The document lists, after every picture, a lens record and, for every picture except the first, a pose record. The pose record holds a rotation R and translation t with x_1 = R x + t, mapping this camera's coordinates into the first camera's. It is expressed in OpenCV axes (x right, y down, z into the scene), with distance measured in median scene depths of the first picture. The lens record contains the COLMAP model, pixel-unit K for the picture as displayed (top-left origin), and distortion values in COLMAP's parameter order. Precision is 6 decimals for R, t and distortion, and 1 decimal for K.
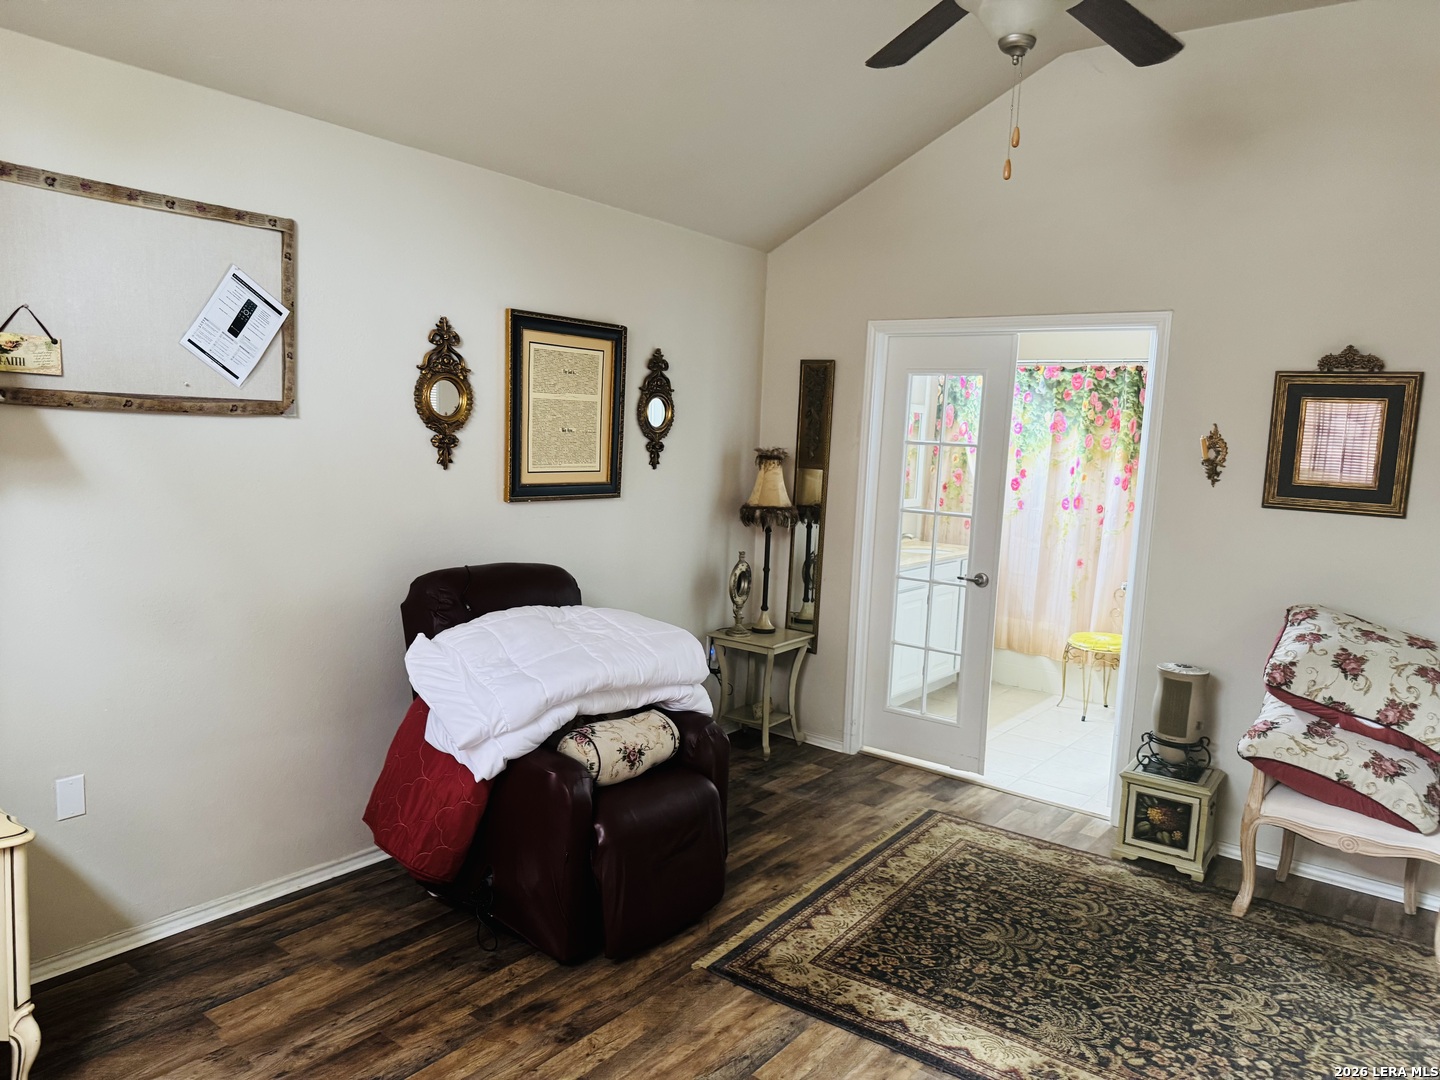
lens RADIAL K [[1026.0, 0, 695.6], [0, 1026.0, 542.9], [0, 0, 1]] dist [0.090125, -0.118257]
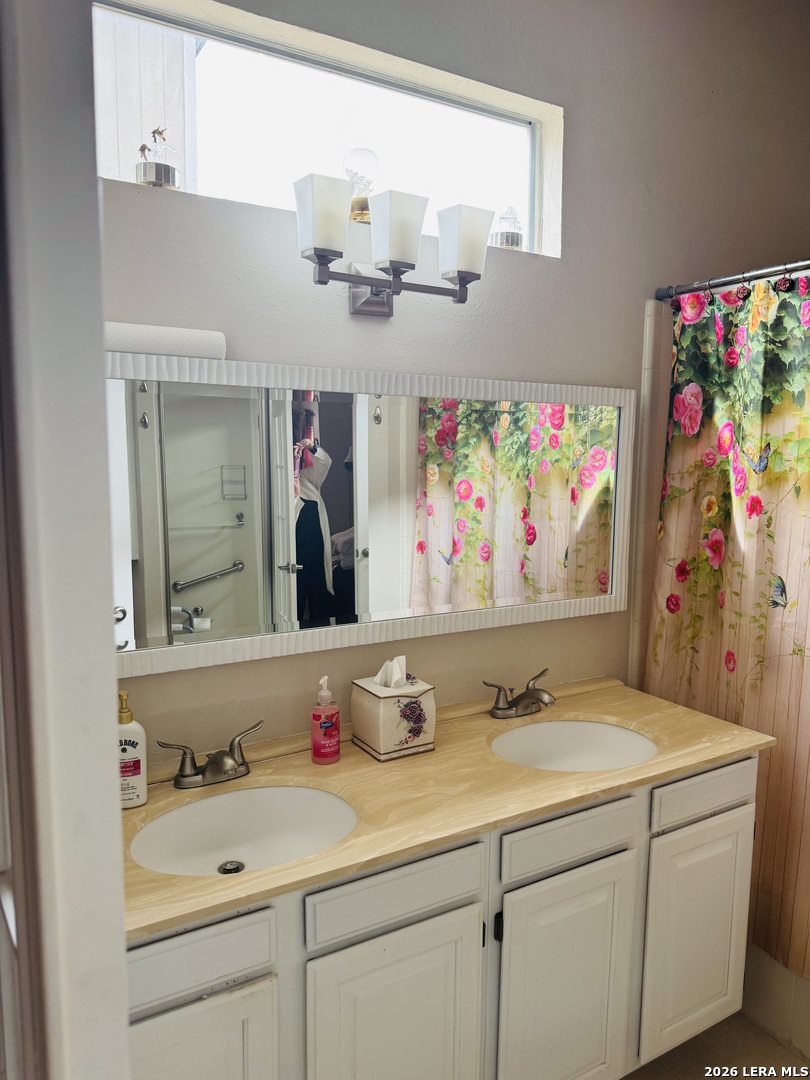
lens RADIAL K [[769.5, 0, 397.2], [0, 769.5, 547.2], [0, 0, 1]] dist [0.090125, -0.118257]
pose [[0.929308, 0.006592, -0.369246, 0.335901], [-0.004604, 0.999970, 0.006266, -0.088038], [0.369276, -0.004123, 0.929311, 0.858369]]
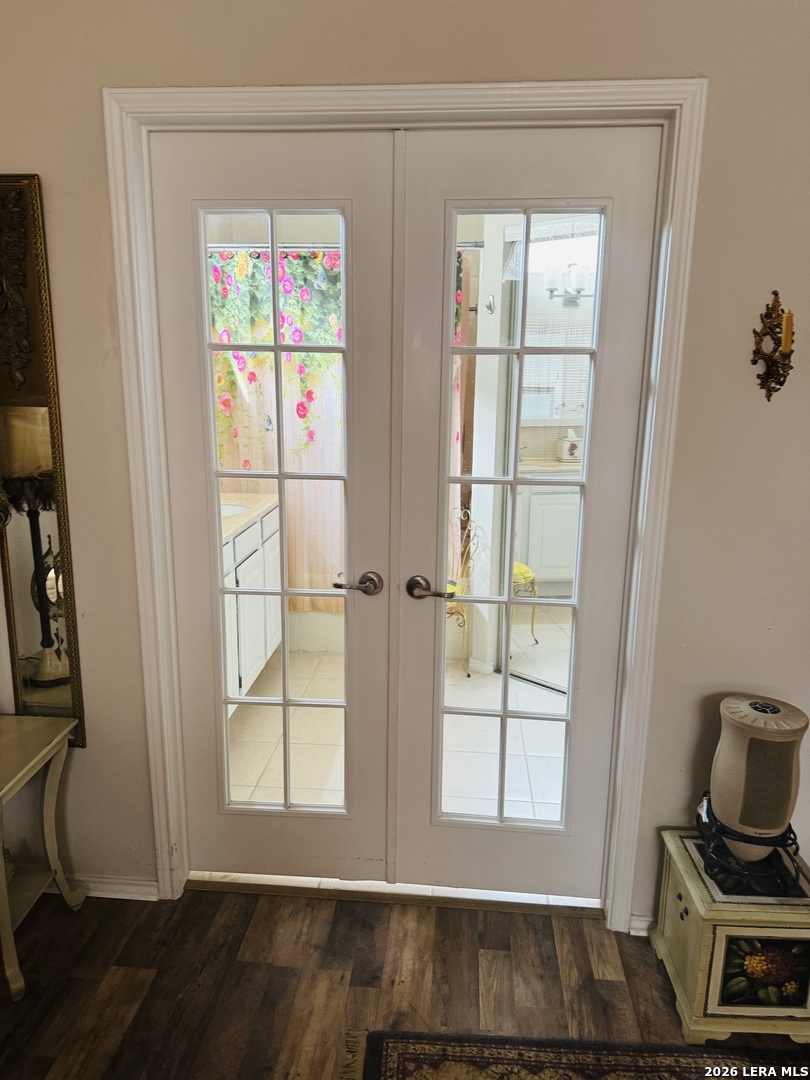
lens RADIAL K [[769.5, 0, 397.2], [0, 769.5, 547.2], [0, 0, 1]] dist [0.090125, -0.118257]
pose [[0.837114, -0.156786, 0.524078, 0.056607], [0.089371, 0.984372, 0.151737, -0.046848], [-0.539678, -0.080184, 0.838044, 0.588715]]
